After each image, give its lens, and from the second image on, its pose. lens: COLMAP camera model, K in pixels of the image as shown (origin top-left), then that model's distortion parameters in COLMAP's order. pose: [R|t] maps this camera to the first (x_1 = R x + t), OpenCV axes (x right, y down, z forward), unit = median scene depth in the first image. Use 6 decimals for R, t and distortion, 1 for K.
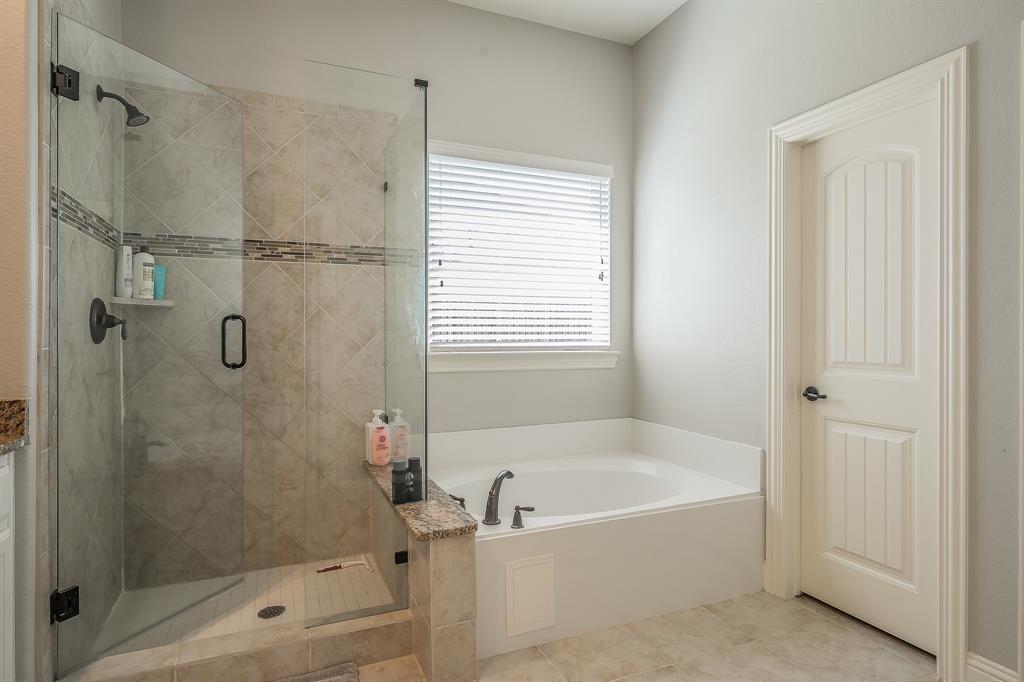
lens RADIAL K [[577.6, 0, 515.1], [0, 577.6, 334.5], [0, 0, 1]] dist [-0.000179, 0.000230]
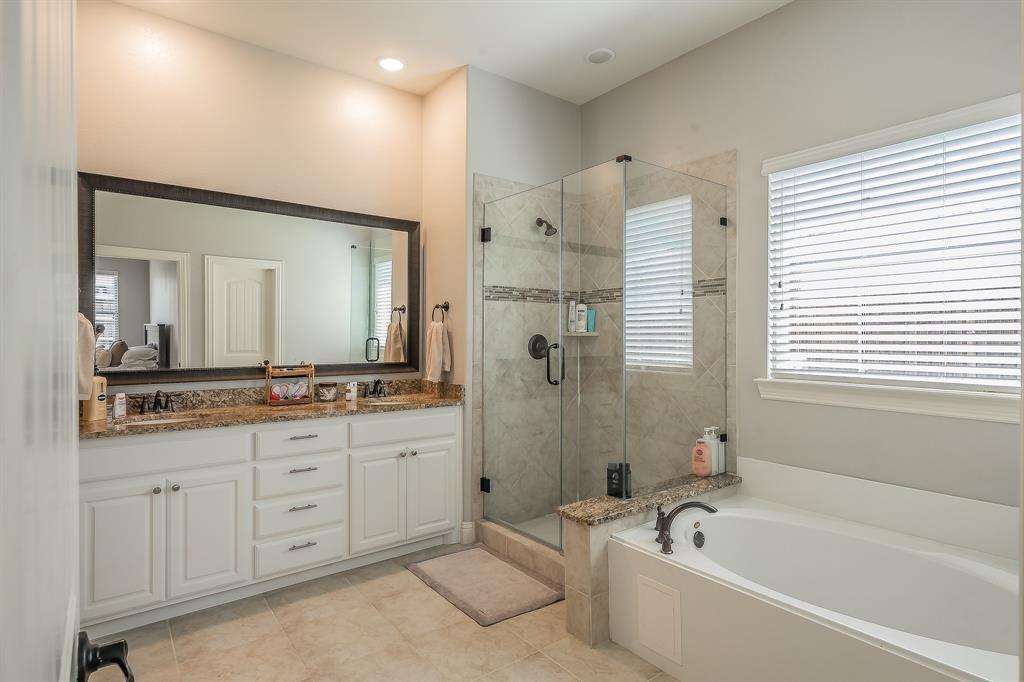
lens RADIAL K [[555.9, 0, 511.0], [0, 555.9, 337.6], [0, 0, 1]] dist [-0.000049, 0.000105]
pose [[0.194395, 0.003206, -0.980918, 0.761560], [-0.005020, 0.999985, 0.002273, -0.042510], [0.980911, 0.004482, 0.194408, 0.439077]]
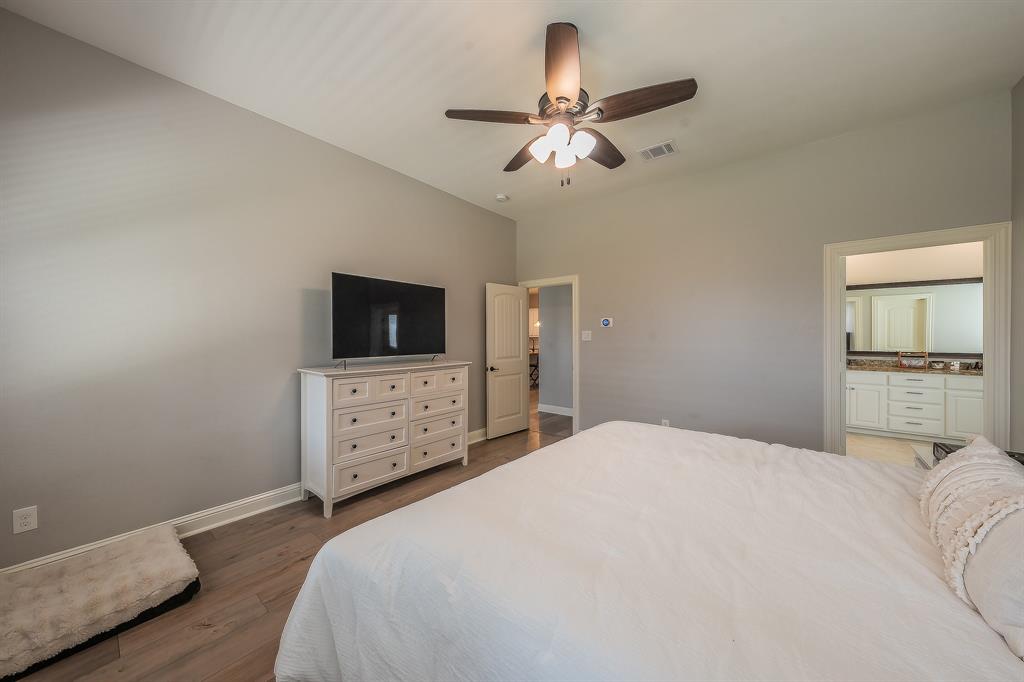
lens RADIAL K [[354.7, 0, 508.8], [0, 354.7, 337.6], [0, 0, 1]] dist [-0.000614, -0.000192]
pose [[-0.901068, -0.001256, -0.433676, 1.419454], [-0.001826, 0.999998, 0.000897, -0.044371], [0.433674, 0.001600, -0.901069, 0.682680]]
